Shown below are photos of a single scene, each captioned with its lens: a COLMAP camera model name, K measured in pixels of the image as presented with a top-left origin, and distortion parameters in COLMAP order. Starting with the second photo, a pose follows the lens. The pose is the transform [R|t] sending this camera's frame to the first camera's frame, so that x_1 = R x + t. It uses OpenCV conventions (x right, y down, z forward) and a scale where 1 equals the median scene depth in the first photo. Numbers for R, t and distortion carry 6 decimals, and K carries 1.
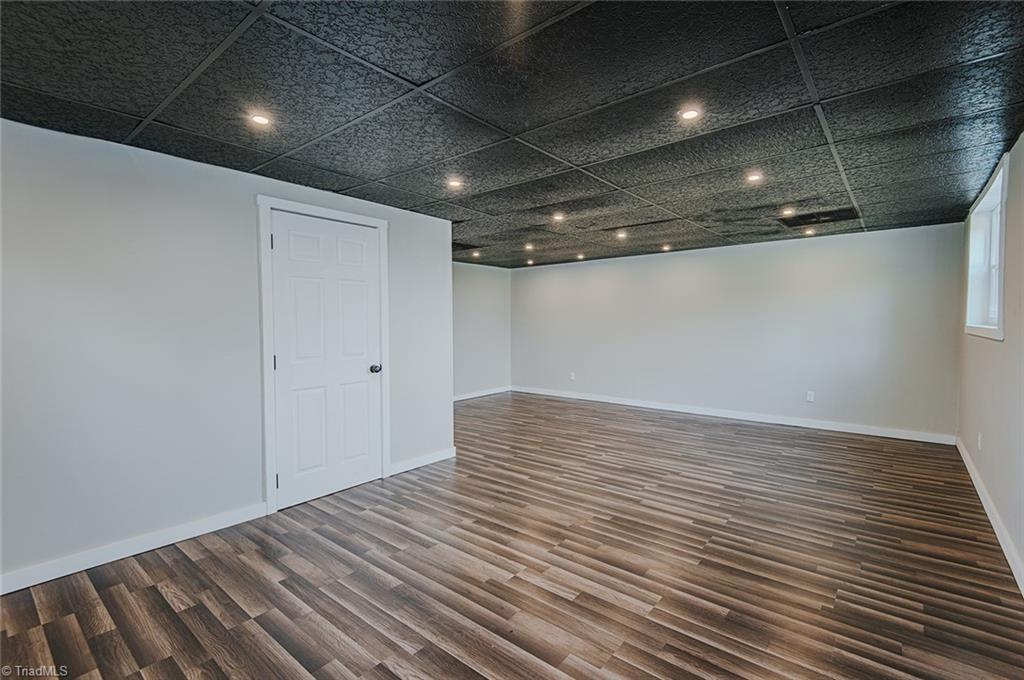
lens RADIAL K [[463.6, 0, 515.2], [0, 463.6, 336.0], [0, 0, 1]] dist [0.040441, -0.020593]
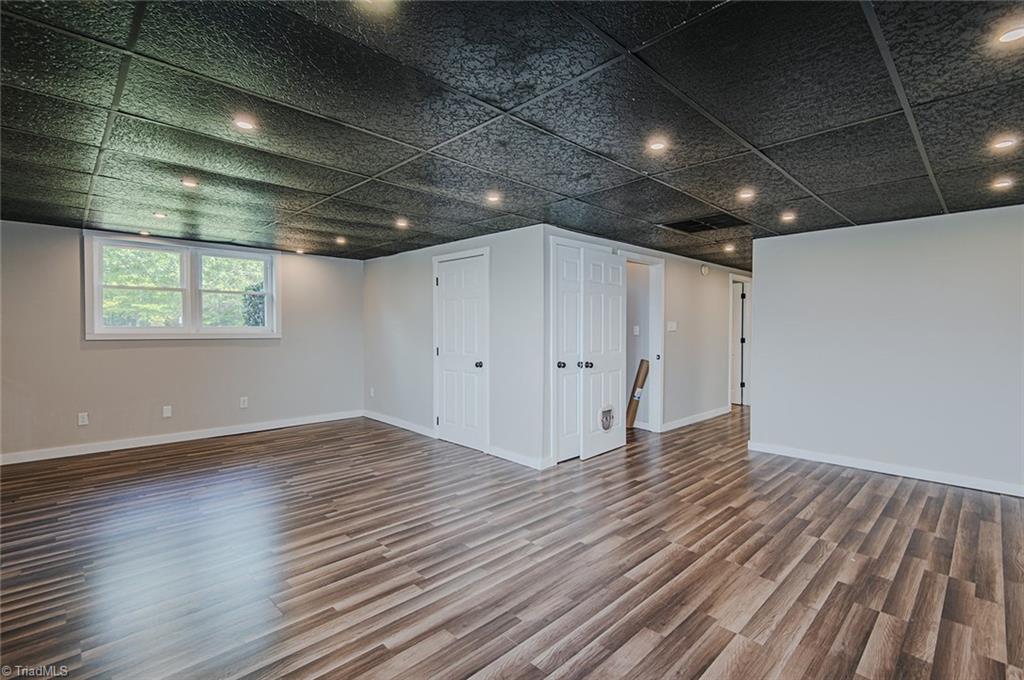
lens RADIAL K [[463.6, 0, 515.2], [0, 463.6, 336.0], [0, 0, 1]] dist [0.040441, -0.020593]
pose [[-0.121310, 0.002659, -0.992611, 0.973966], [-0.042769, 0.999054, 0.007903, -0.022739], [0.991693, 0.043412, -0.121082, 1.266309]]
